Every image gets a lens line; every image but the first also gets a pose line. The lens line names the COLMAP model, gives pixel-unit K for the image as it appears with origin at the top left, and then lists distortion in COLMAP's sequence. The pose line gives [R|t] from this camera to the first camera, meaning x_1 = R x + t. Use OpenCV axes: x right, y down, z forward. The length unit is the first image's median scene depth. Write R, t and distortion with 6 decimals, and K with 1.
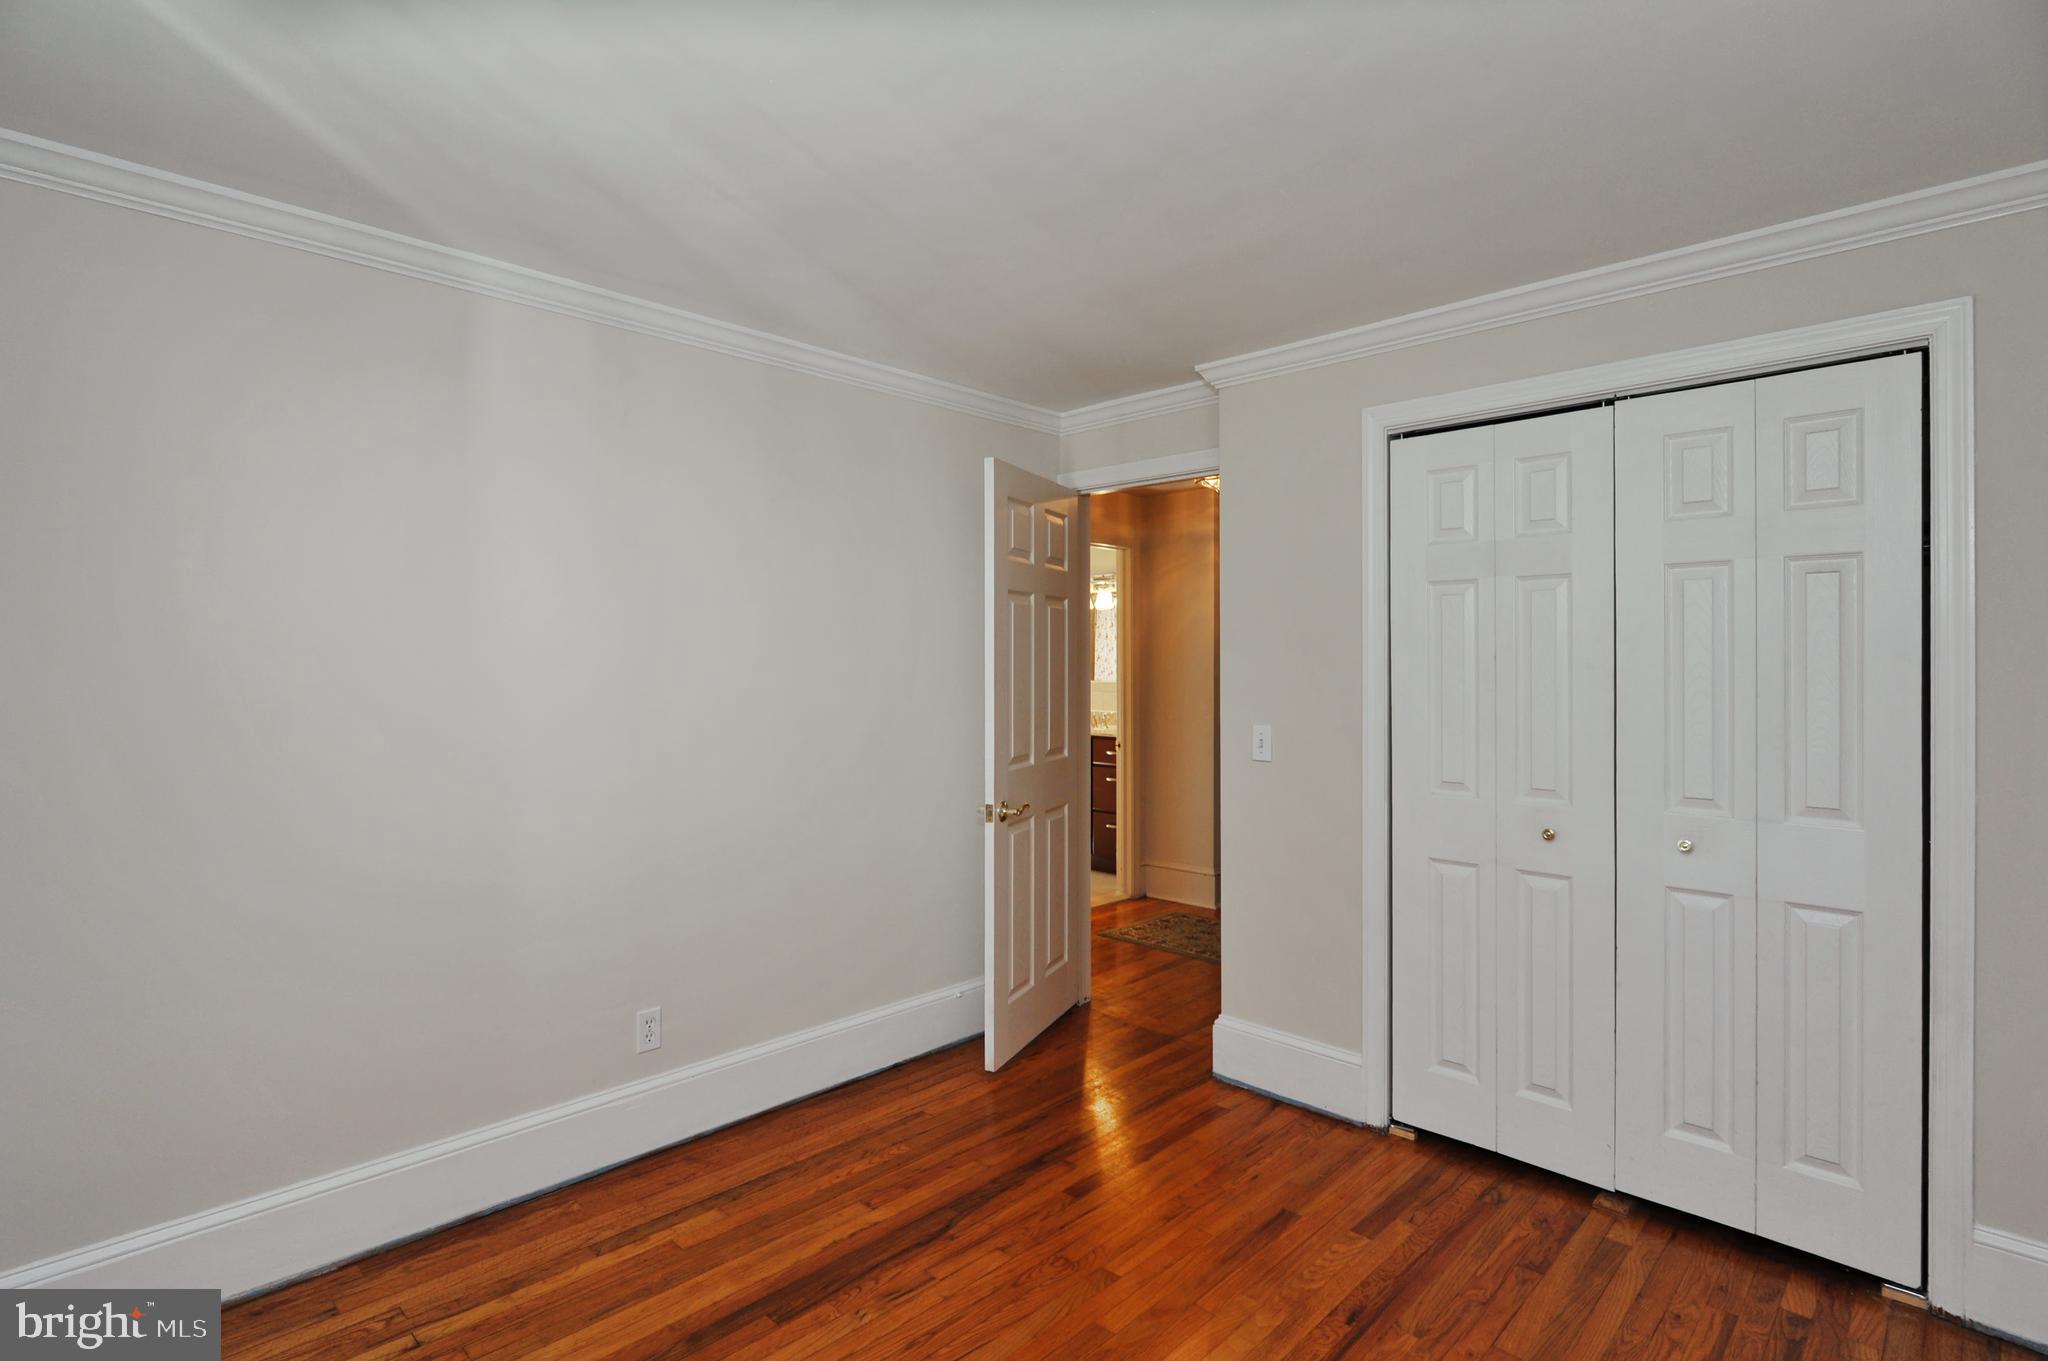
lens RADIAL K [[1010.0, 0, 1007.9], [0, 1010.0, 698.5], [0, 0, 1]] dist [-0.001977, -0.000569]
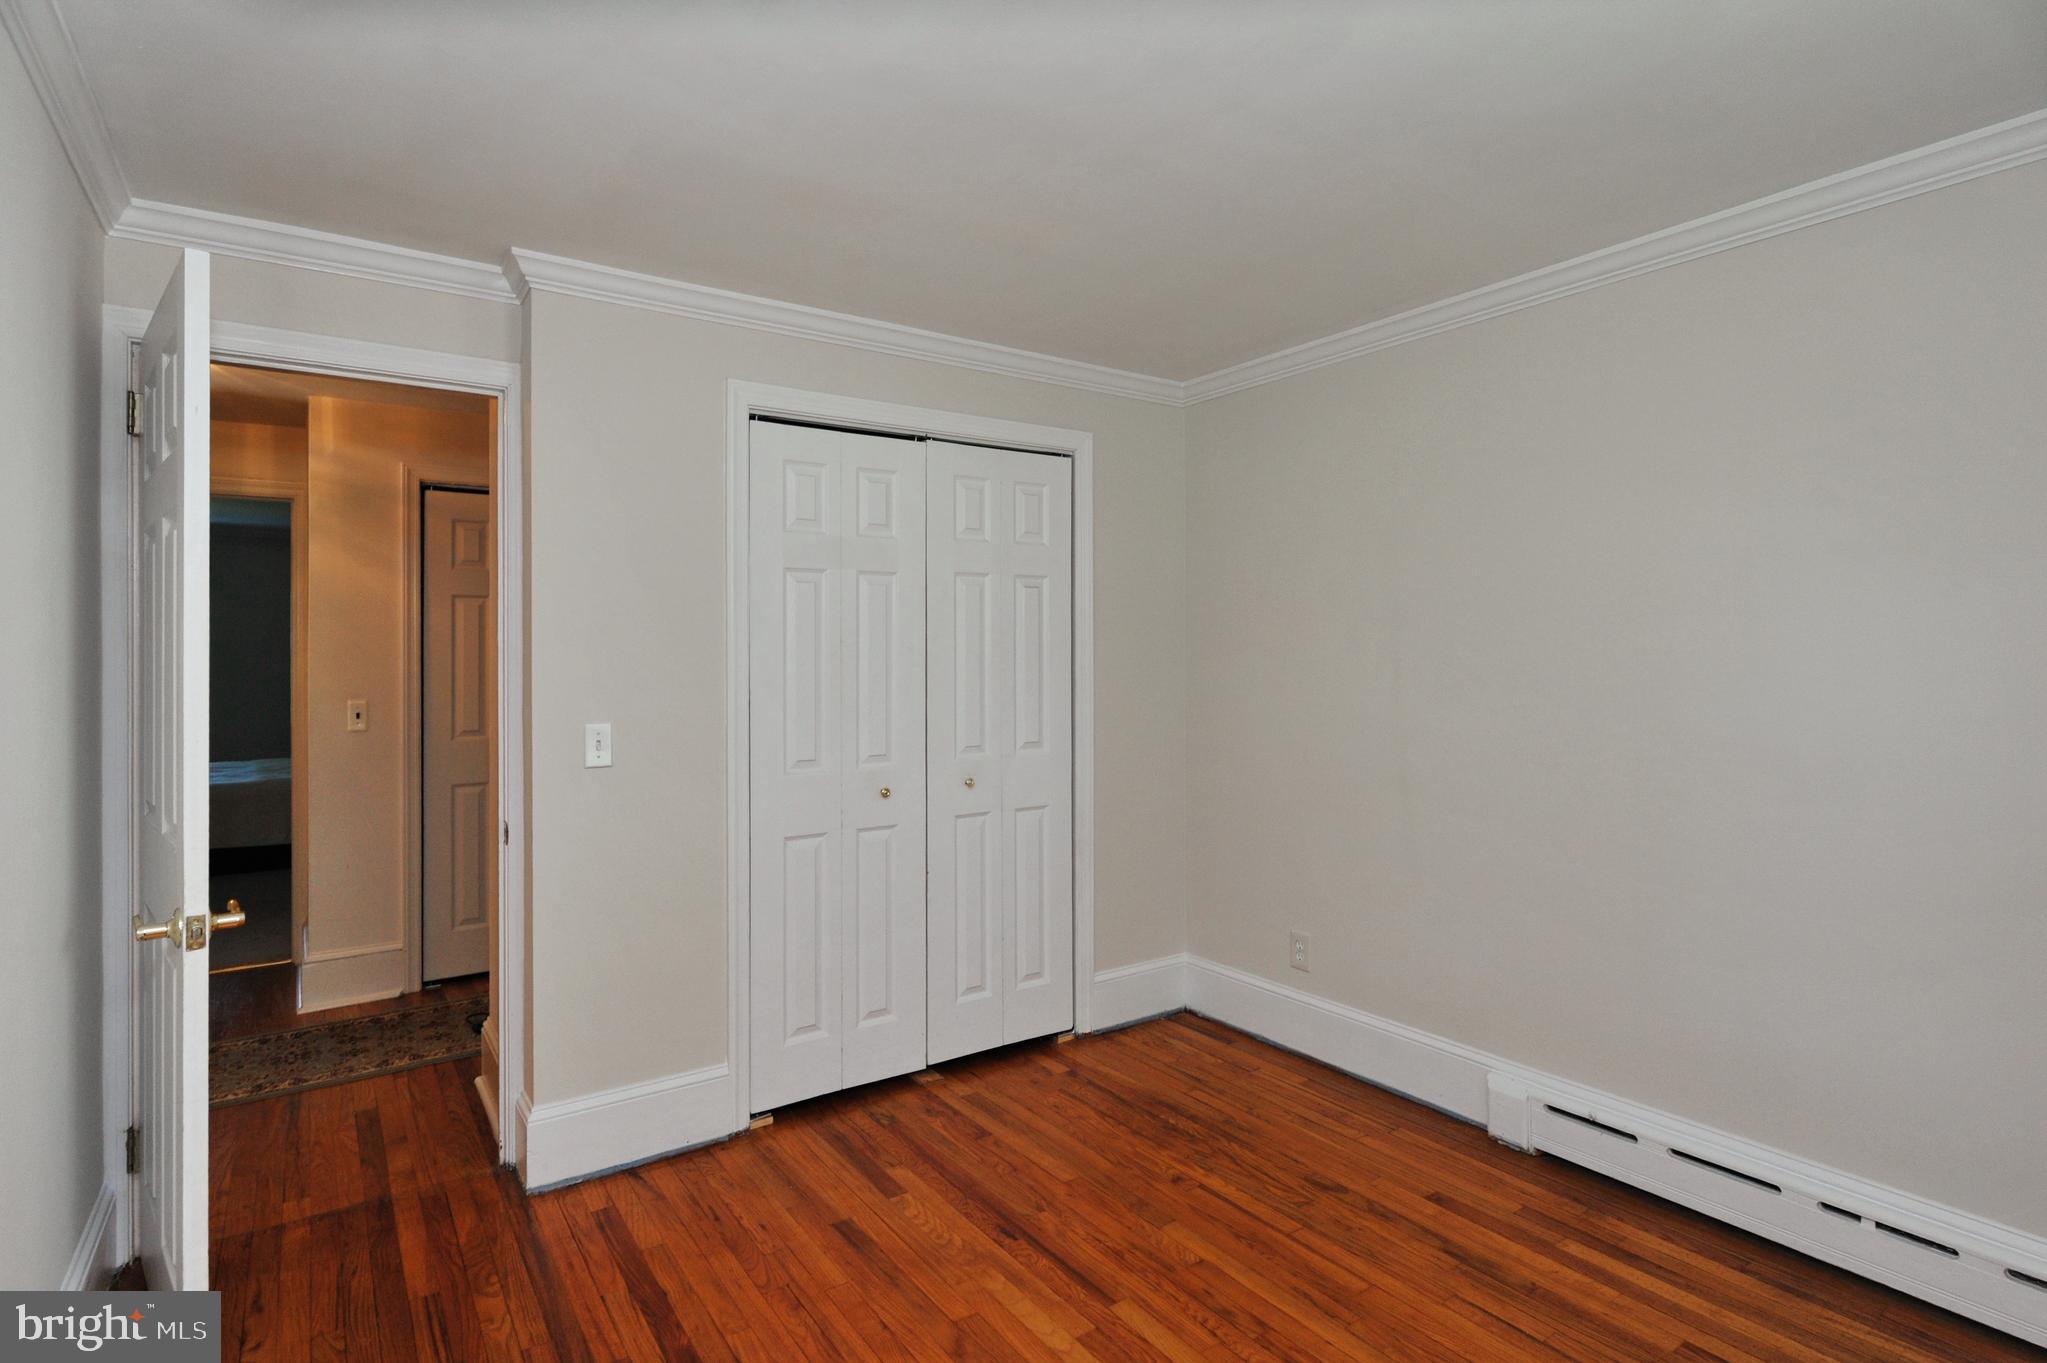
lens RADIAL K [[1025.7, 0, 1023.5], [0, 1025.7, 681.5], [0, 0, 1]] dist [-0.000996, -0.000383]
pose [[0.180001, -0.023099, 0.983395, -0.607208], [0.043080, 0.998950, 0.015579, -0.005867], [-0.982723, 0.039560, 0.180808, 0.618351]]
